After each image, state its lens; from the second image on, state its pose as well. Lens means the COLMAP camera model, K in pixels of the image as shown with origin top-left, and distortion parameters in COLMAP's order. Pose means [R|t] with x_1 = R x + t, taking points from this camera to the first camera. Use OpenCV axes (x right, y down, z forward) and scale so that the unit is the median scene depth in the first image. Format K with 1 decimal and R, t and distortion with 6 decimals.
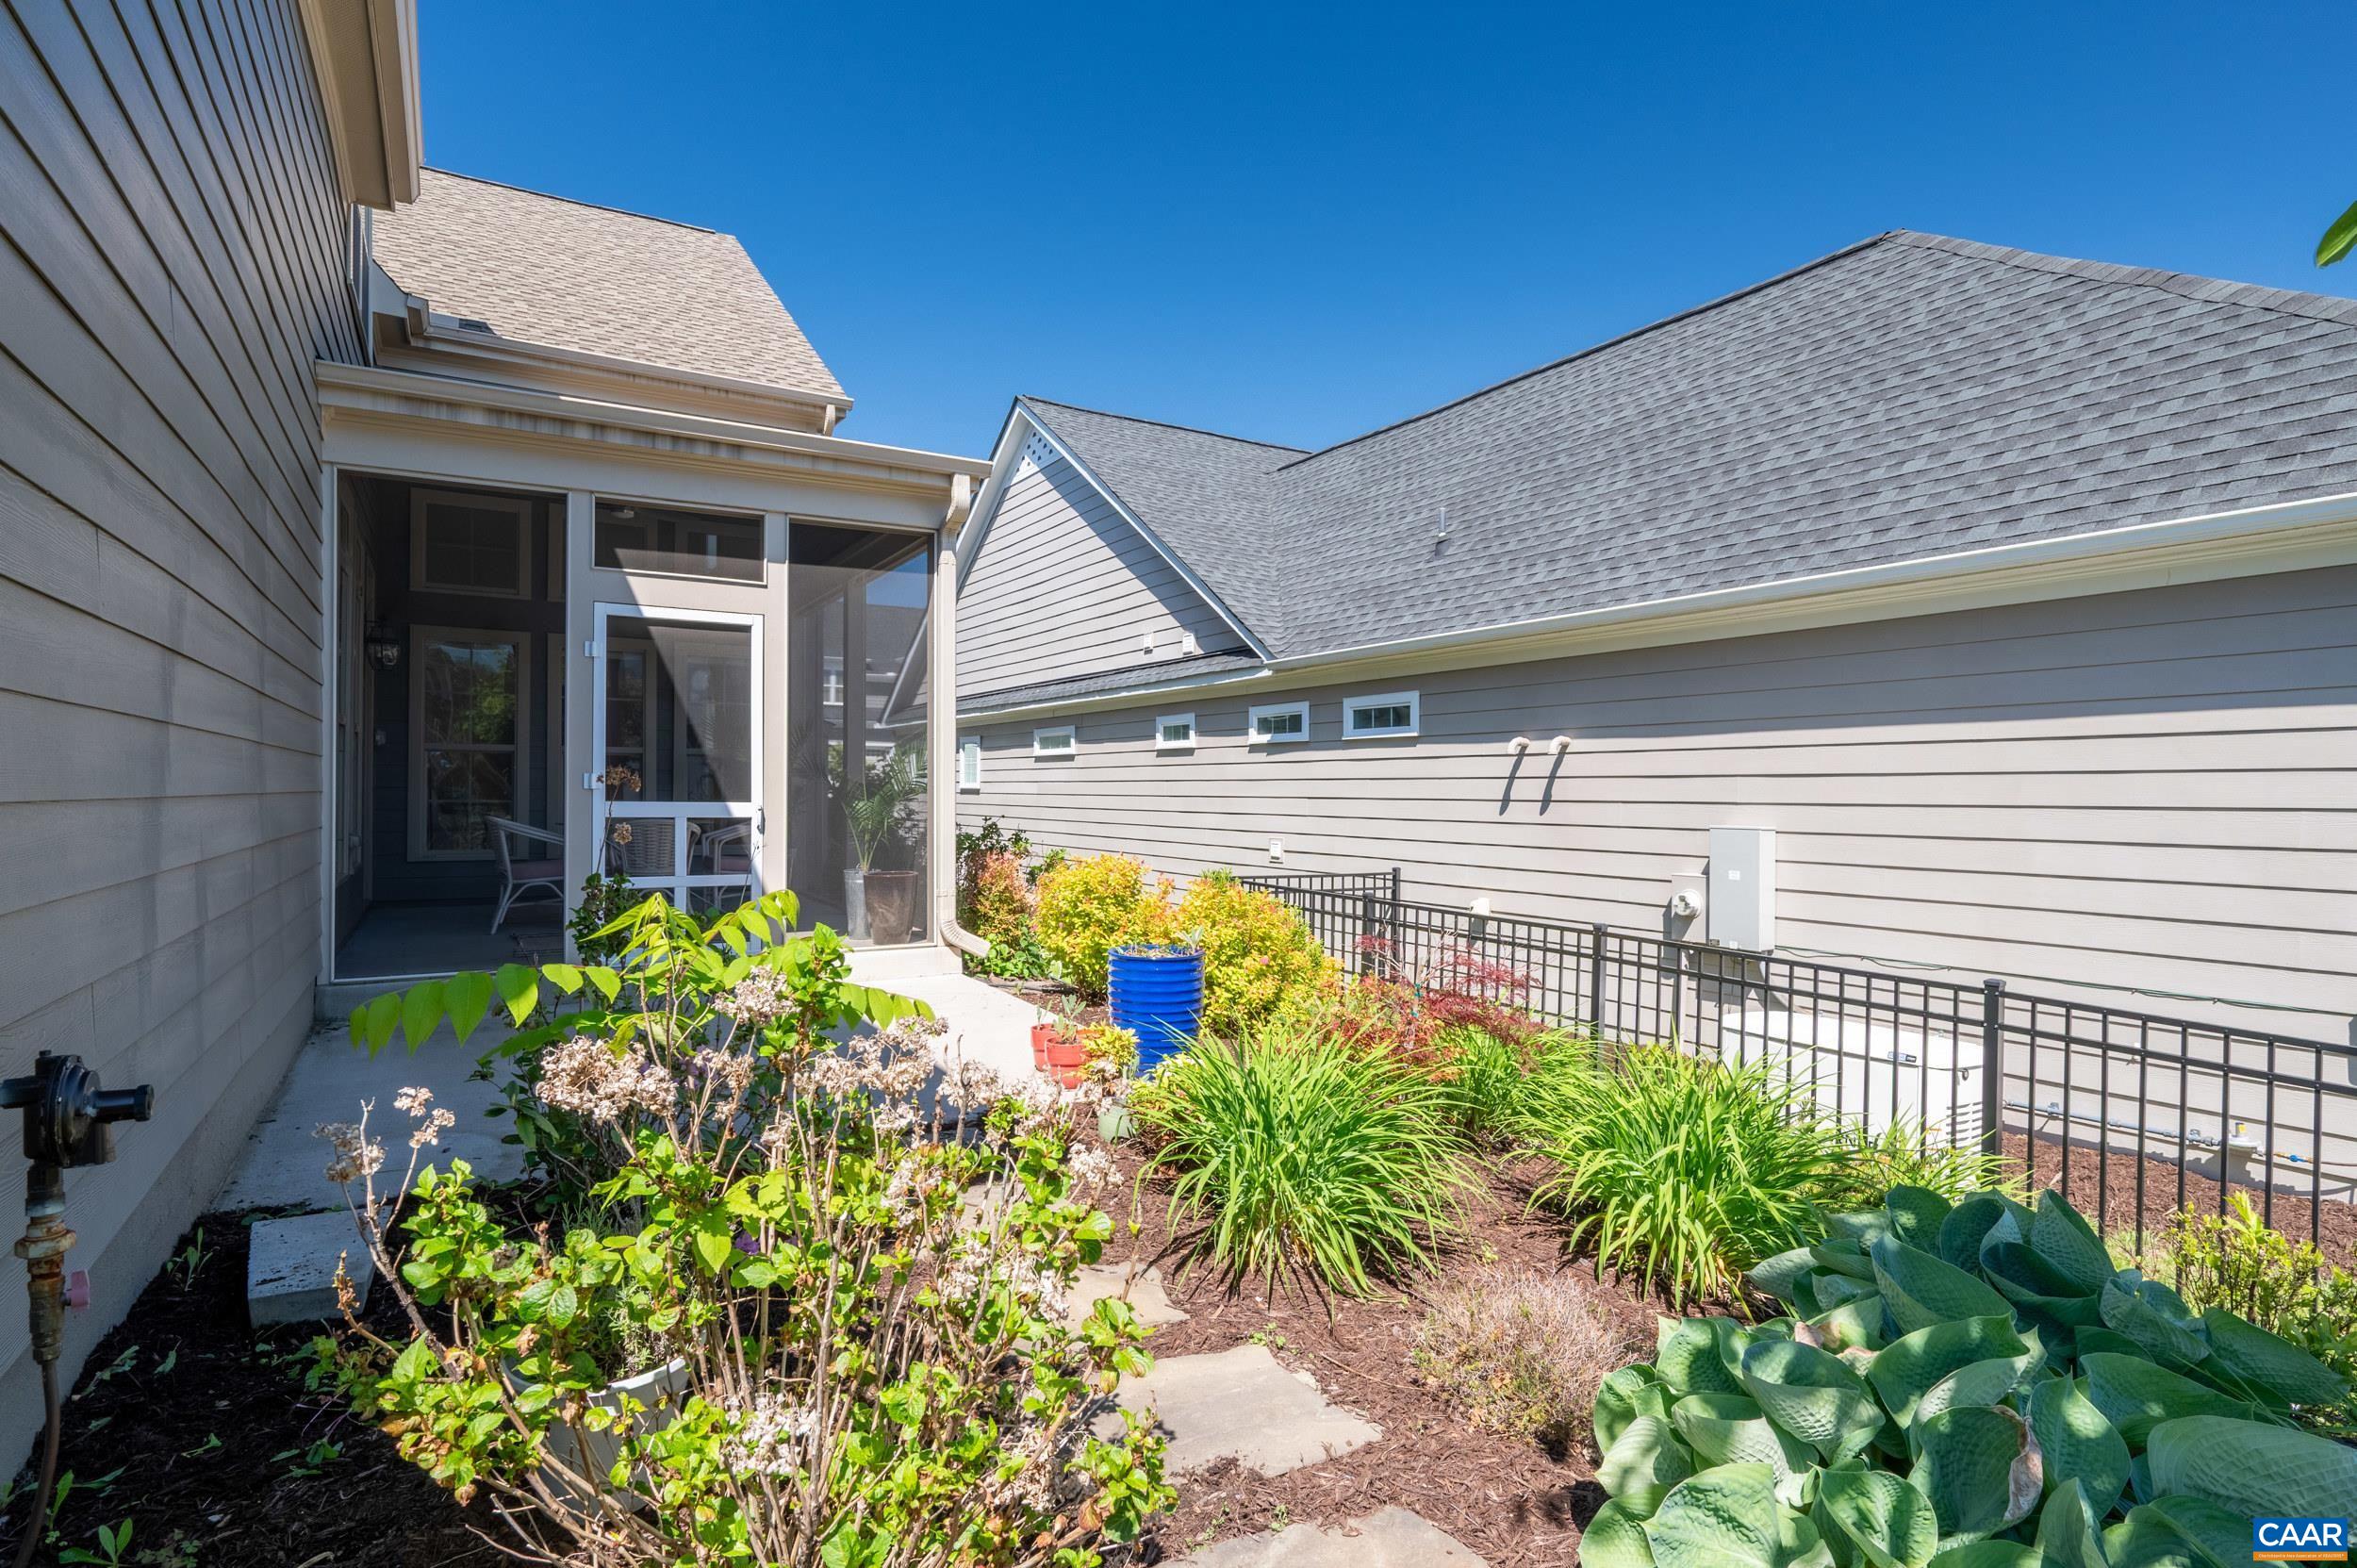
lens RADIAL K [[1233.4, 0, 1178.5], [0, 1233.4, 784.0], [0, 0, 1]] dist [0.000002, -0.000132]
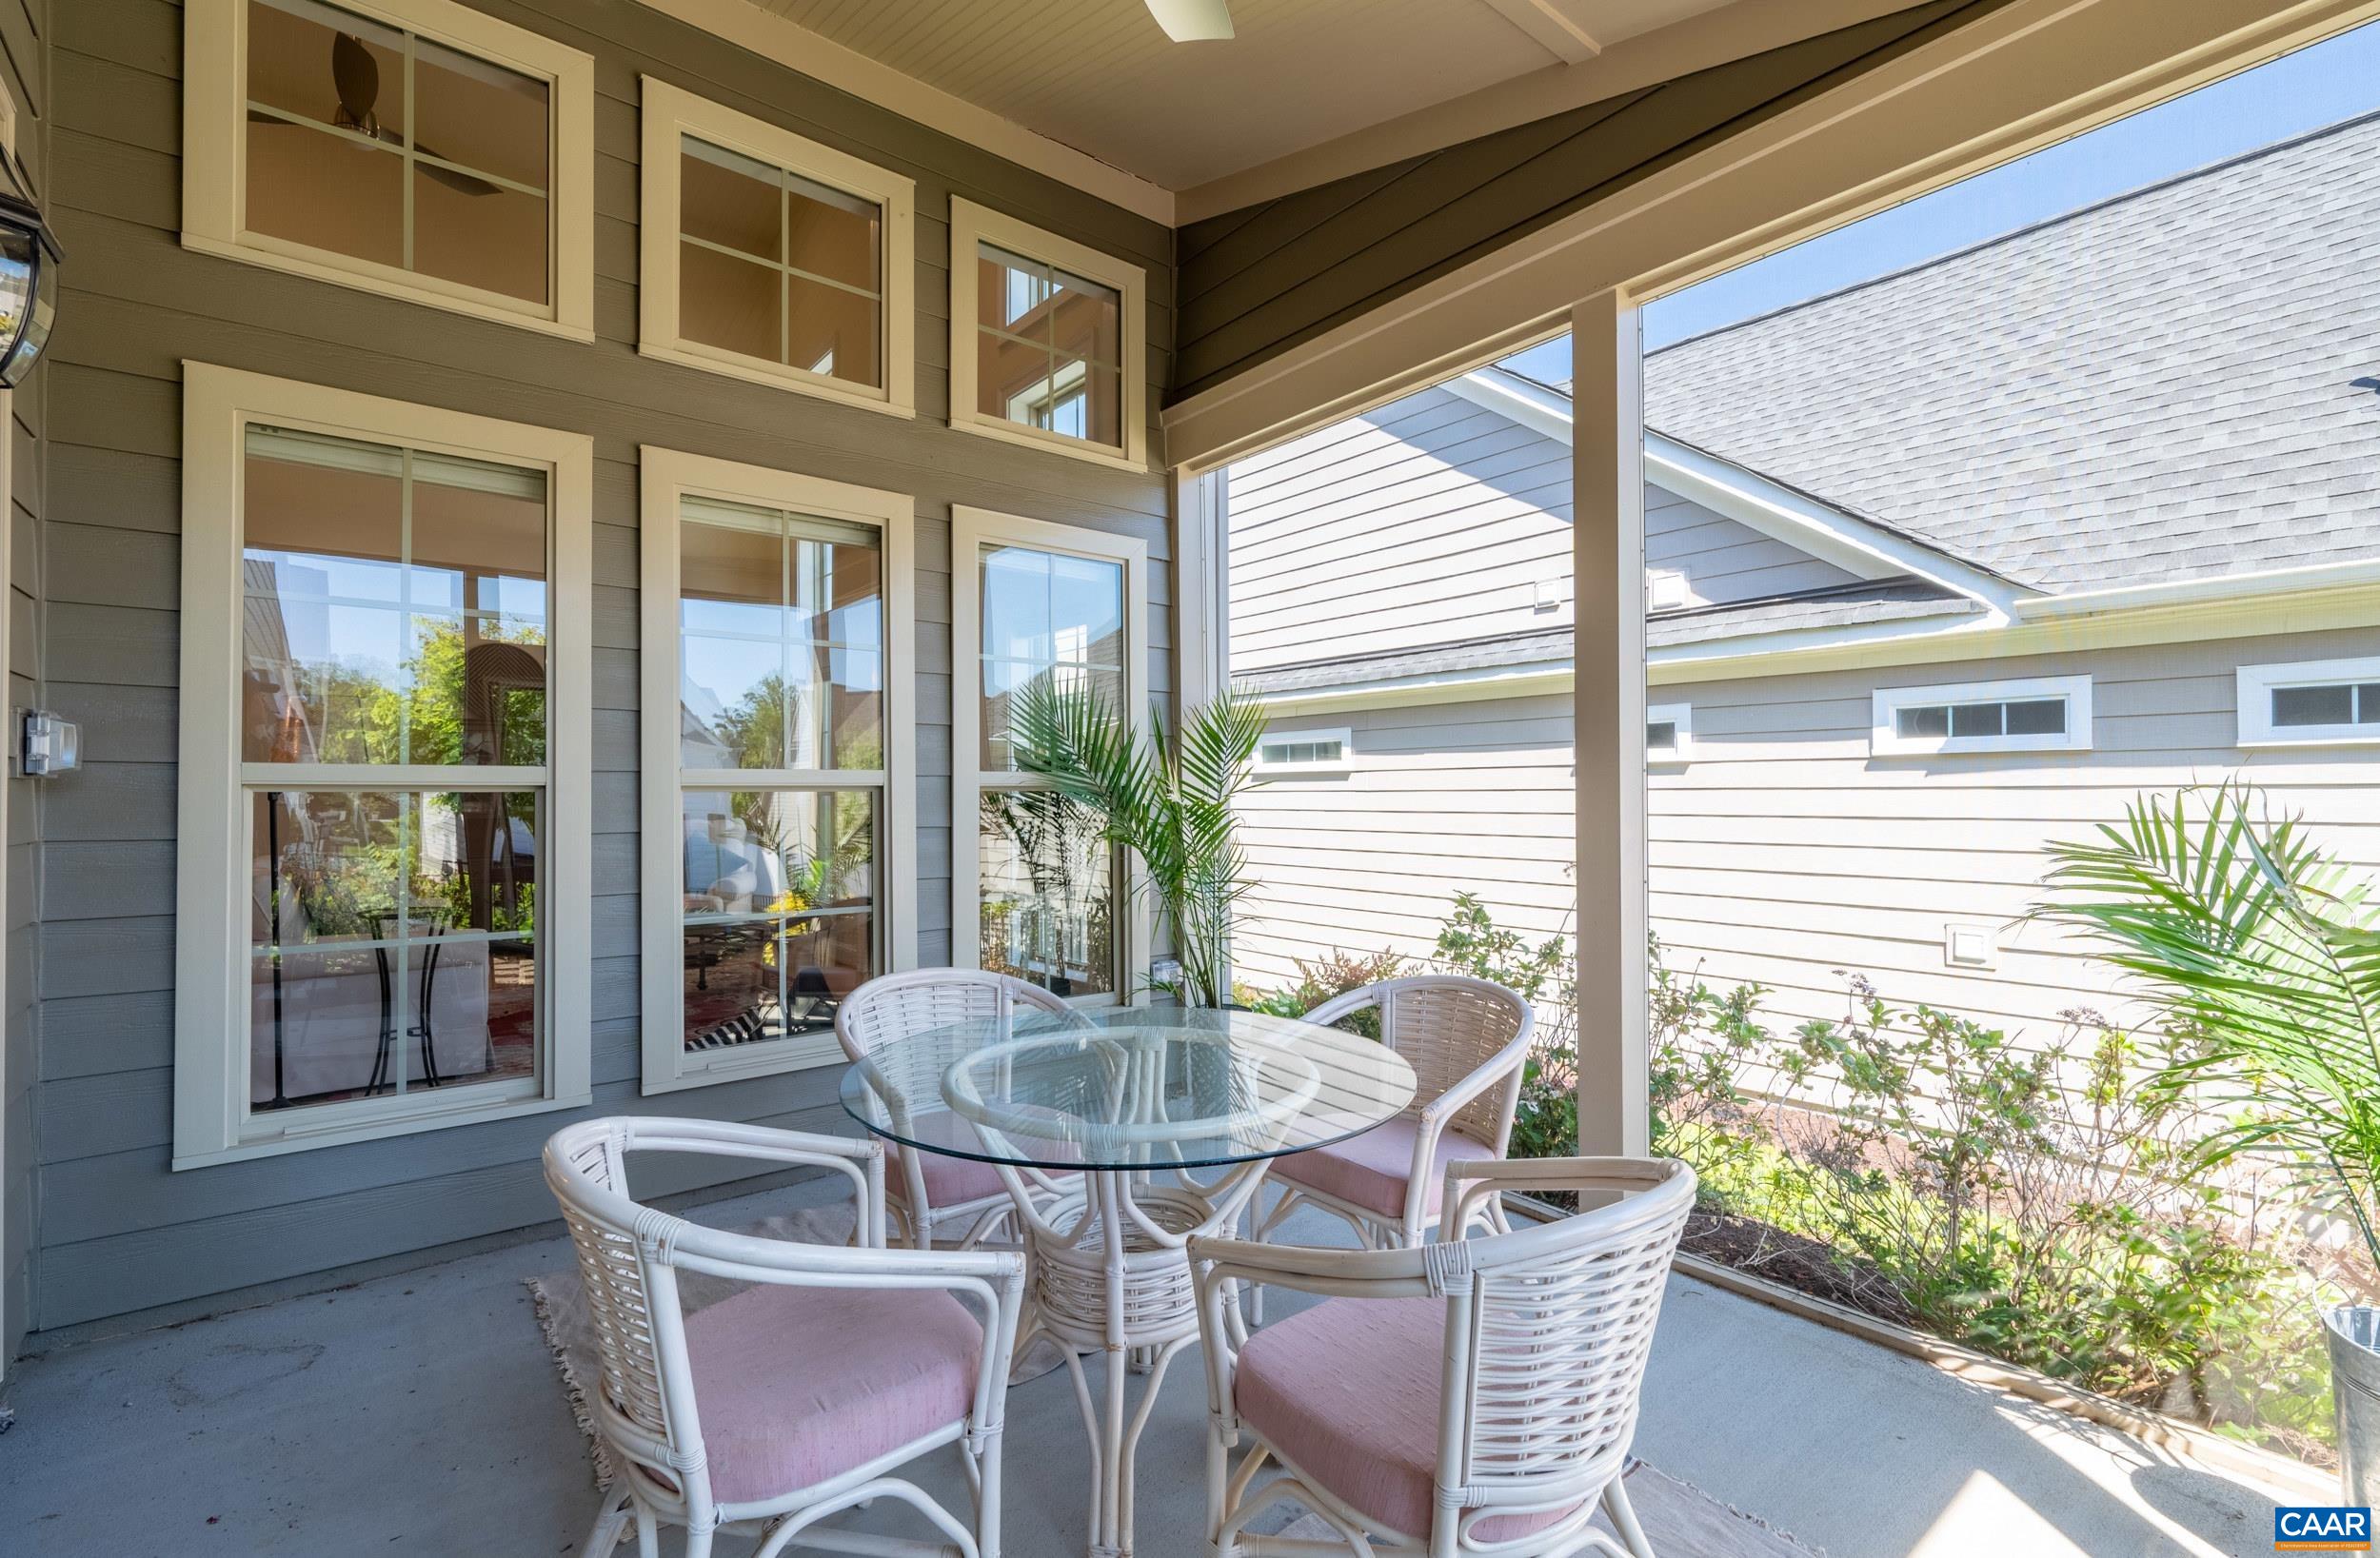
lens RADIAL K [[1057.7, 0, 1190.0], [0, 1057.7, 779.0], [0, 0, 1]] dist [-0.000787, -0.000310]
pose [[0.988130, 0.027263, 0.151180, -0.334708], [-0.022606, 0.999218, -0.032439, 0.001951], [-0.151946, 0.028637, 0.987974, 0.578051]]
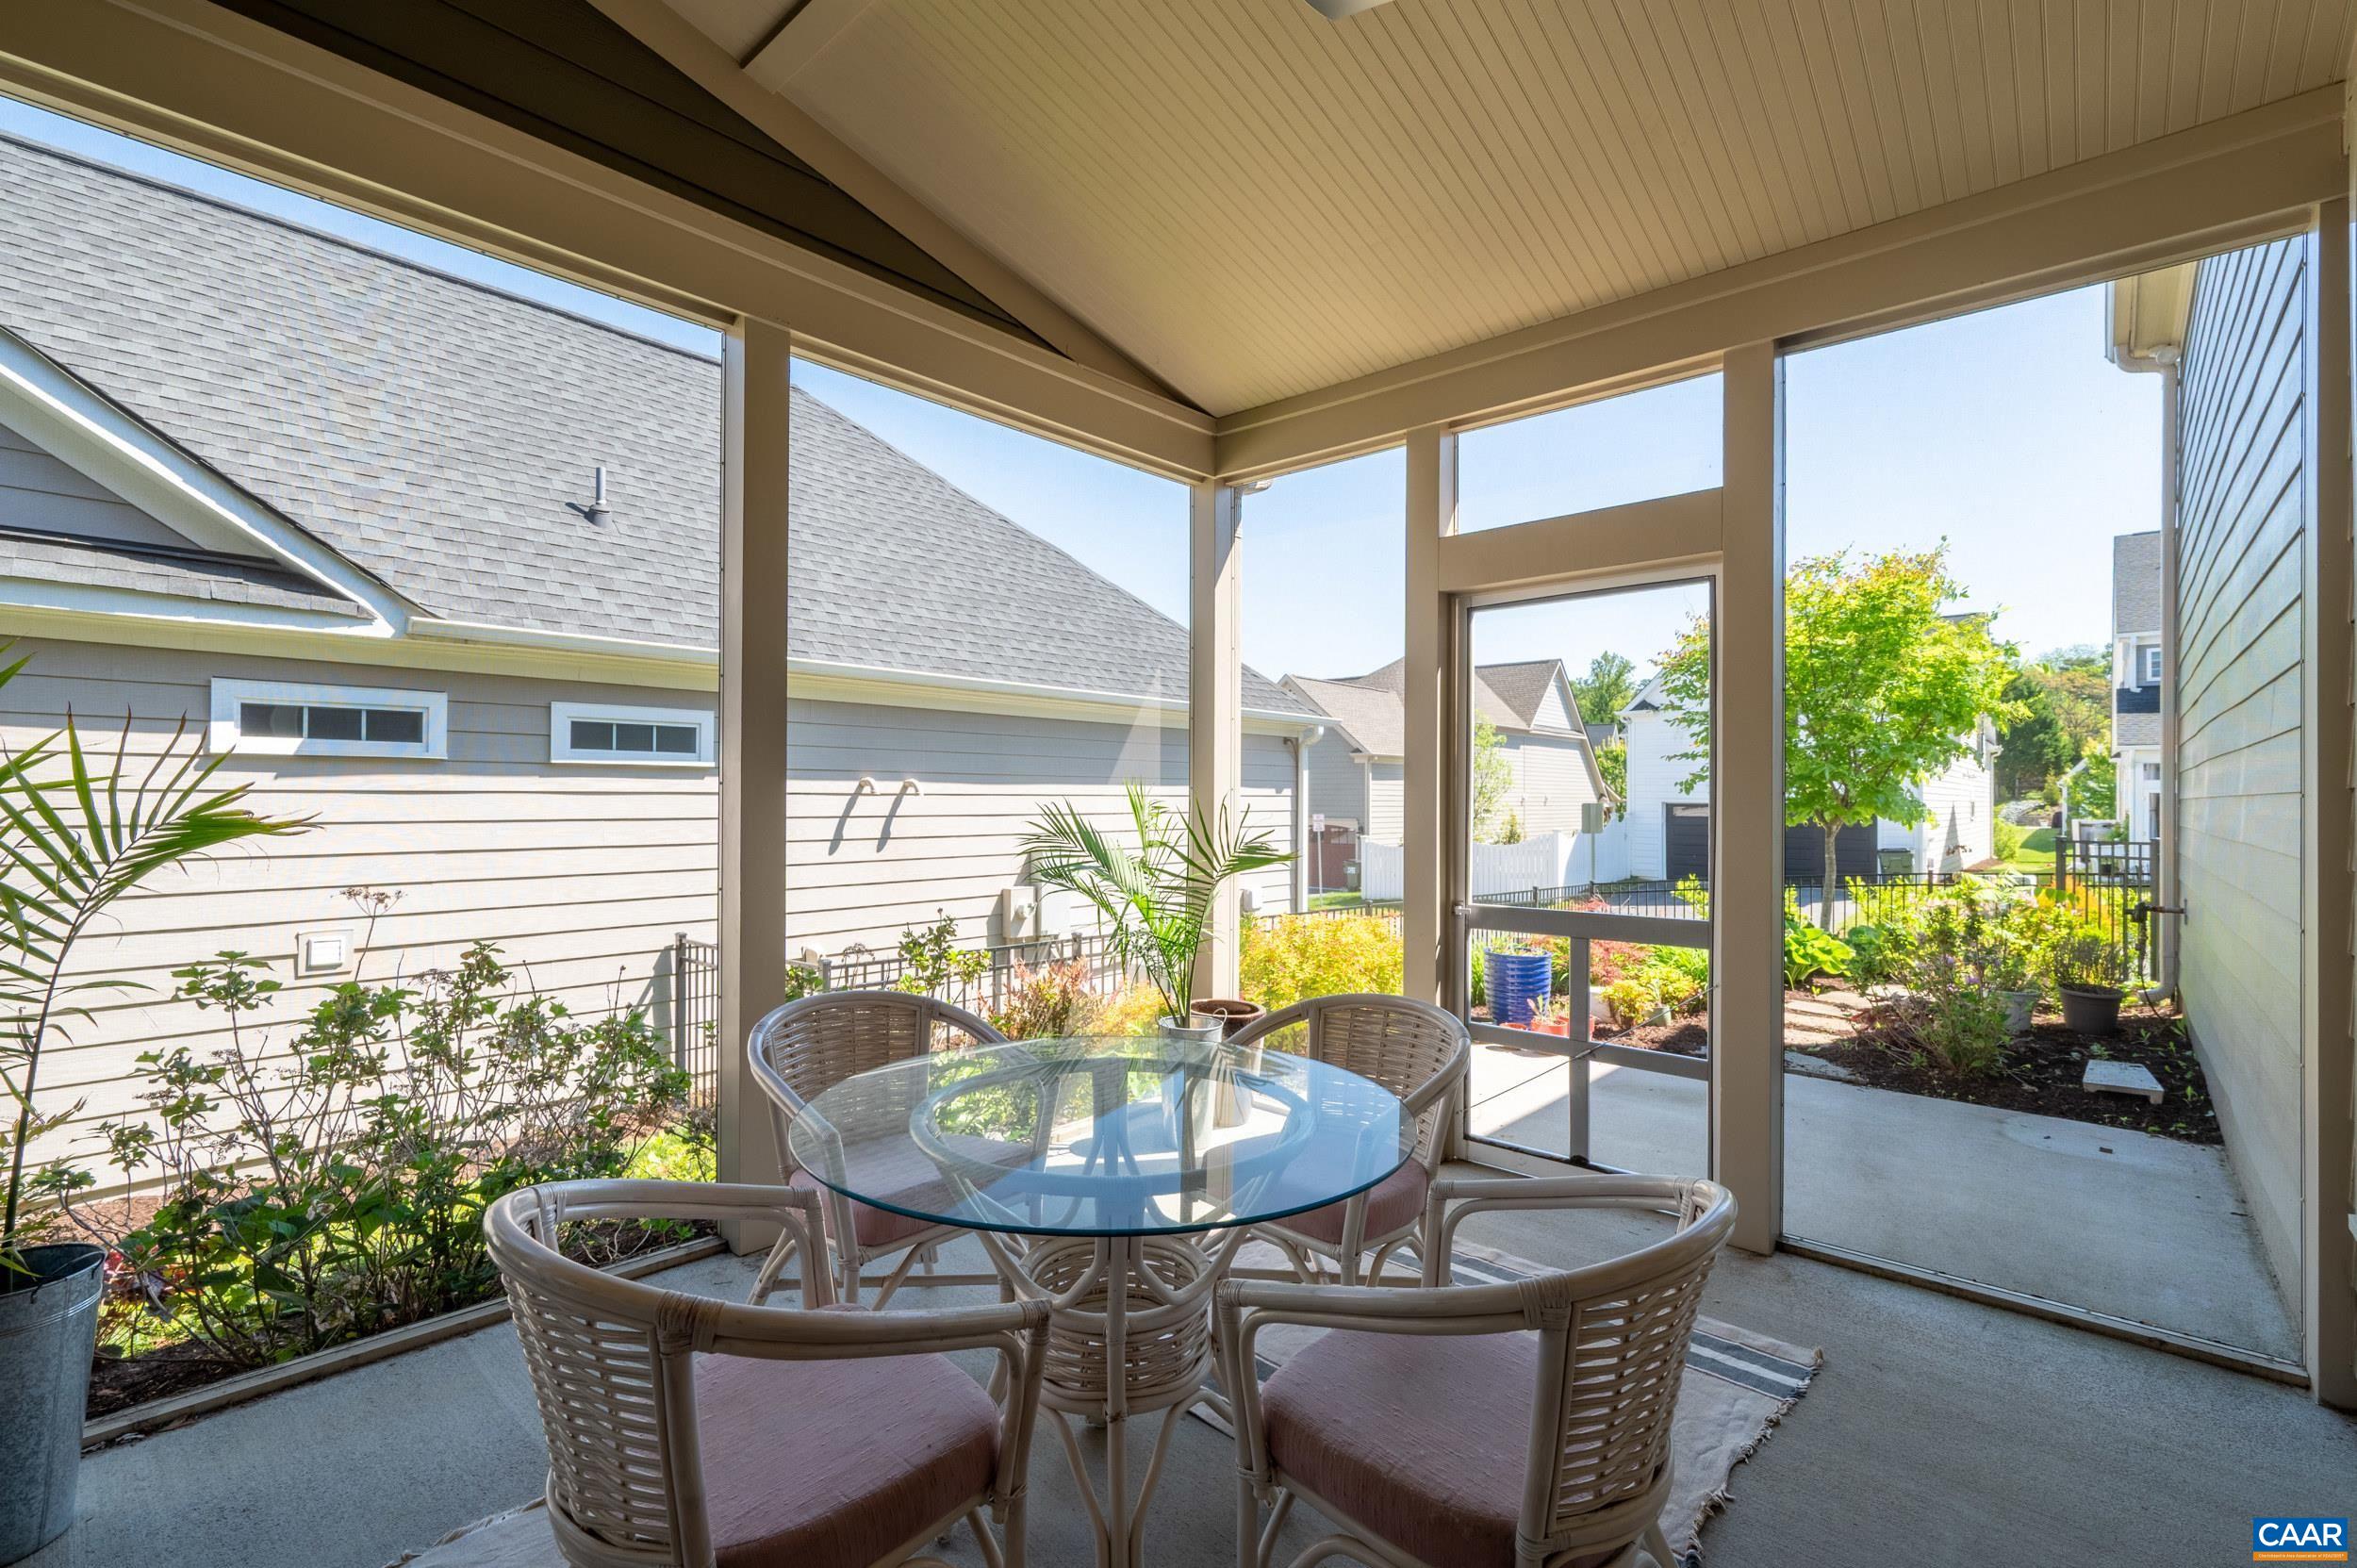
lens RADIAL K [[1035.6, 0, 1179.0], [0, 1035.6, 793.7], [0, 0, 1]] dist [-0.001911, -0.000262]
pose [[-0.319741, 0.030685, 0.947008, -0.467890], [0.018914, 0.999483, -0.025999, 0.002364], [-0.947316, 0.009599, -0.320156, 0.782313]]
